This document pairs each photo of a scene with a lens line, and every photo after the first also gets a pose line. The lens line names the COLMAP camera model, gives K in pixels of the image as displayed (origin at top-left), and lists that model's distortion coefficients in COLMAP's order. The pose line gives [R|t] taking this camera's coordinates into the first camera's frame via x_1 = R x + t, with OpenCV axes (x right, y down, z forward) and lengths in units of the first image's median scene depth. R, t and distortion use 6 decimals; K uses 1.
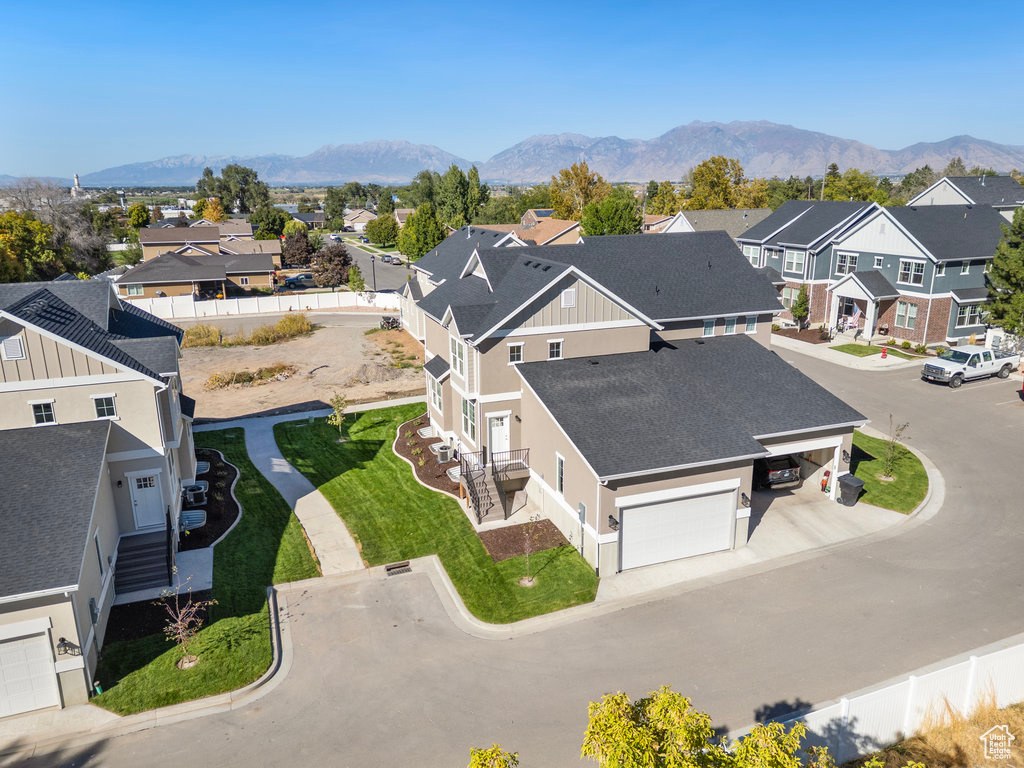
lens RADIAL K [[725.1, 0, 510.7], [0, 725.1, 378.8], [0, 0, 1]] dist [0.062163, -0.050441]
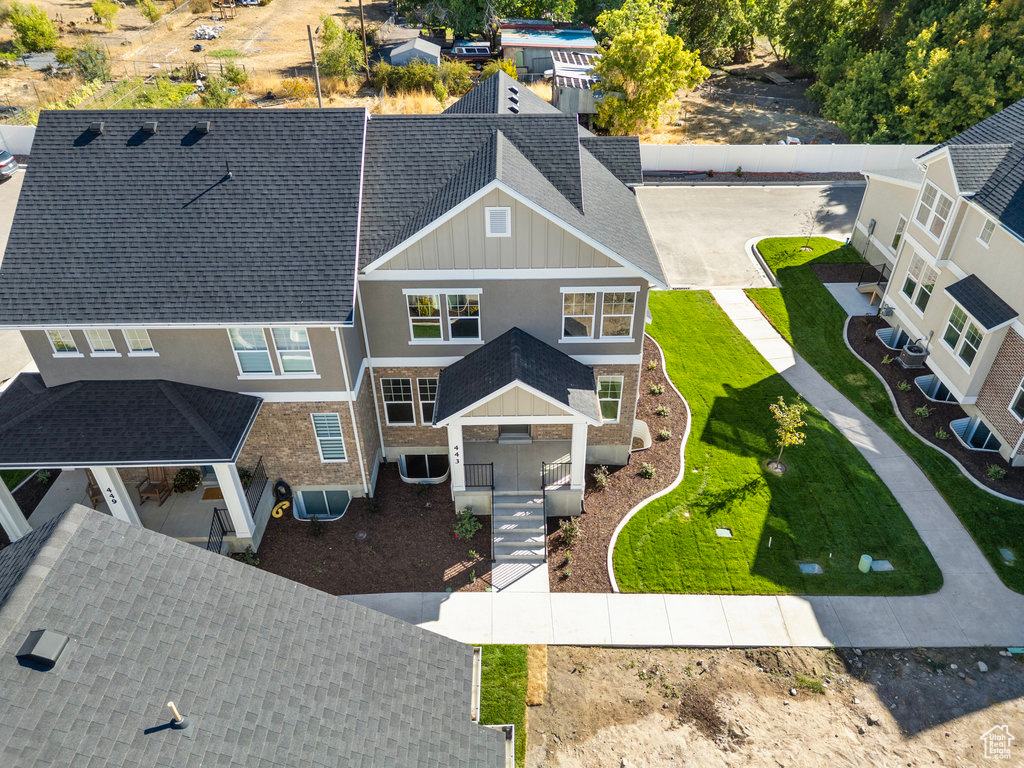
lens RADIAL K [[725.1, 0, 510.7], [0, 725.1, 378.8], [0, 0, 1]] dist [0.062163, -0.050441]
pose [[-0.941361, -0.182685, 0.283665, -0.219844], [0.104942, 0.640504, 0.760751, -0.533748], [-0.320667, 0.745909, -0.583774, 1.637274]]
